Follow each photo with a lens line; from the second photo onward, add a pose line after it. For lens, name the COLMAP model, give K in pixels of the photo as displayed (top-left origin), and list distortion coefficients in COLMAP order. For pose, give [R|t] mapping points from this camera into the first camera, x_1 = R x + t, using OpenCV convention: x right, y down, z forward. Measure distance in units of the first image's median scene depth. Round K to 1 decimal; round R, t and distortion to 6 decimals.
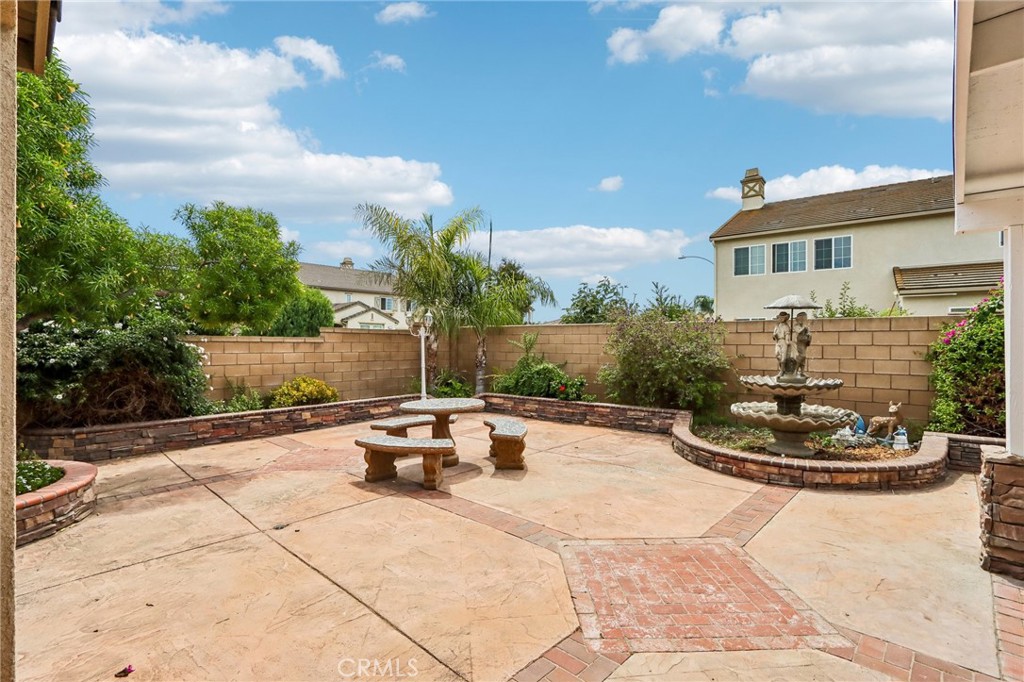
lens RADIAL K [[470.9, 0, 519.2], [0, 470.9, 349.0], [0, 0, 1]] dist [-0.010965, -0.000604]
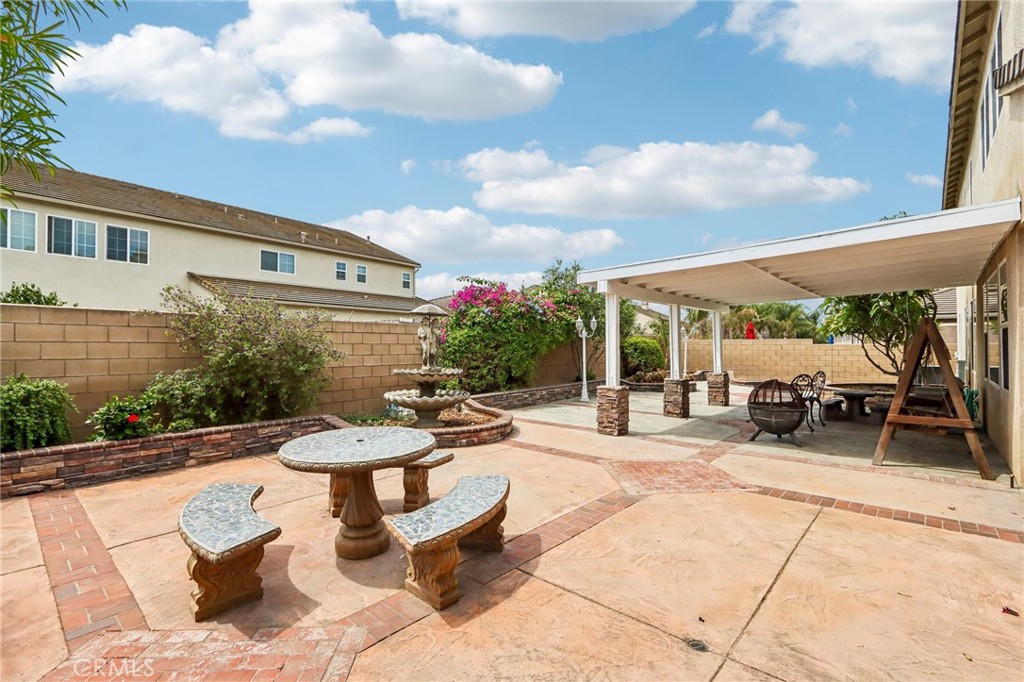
lens RADIAL K [[470.9, 0, 505.6], [0, 470.9, 341.4], [0, 0, 1]] dist [-0.010965, -0.000604]
pose [[-0.012659, 0.010600, 0.999864, -0.908627], [0.012578, 0.999866, -0.010441, 0.003482], [-0.999841, 0.012444, -0.012791, 1.030948]]
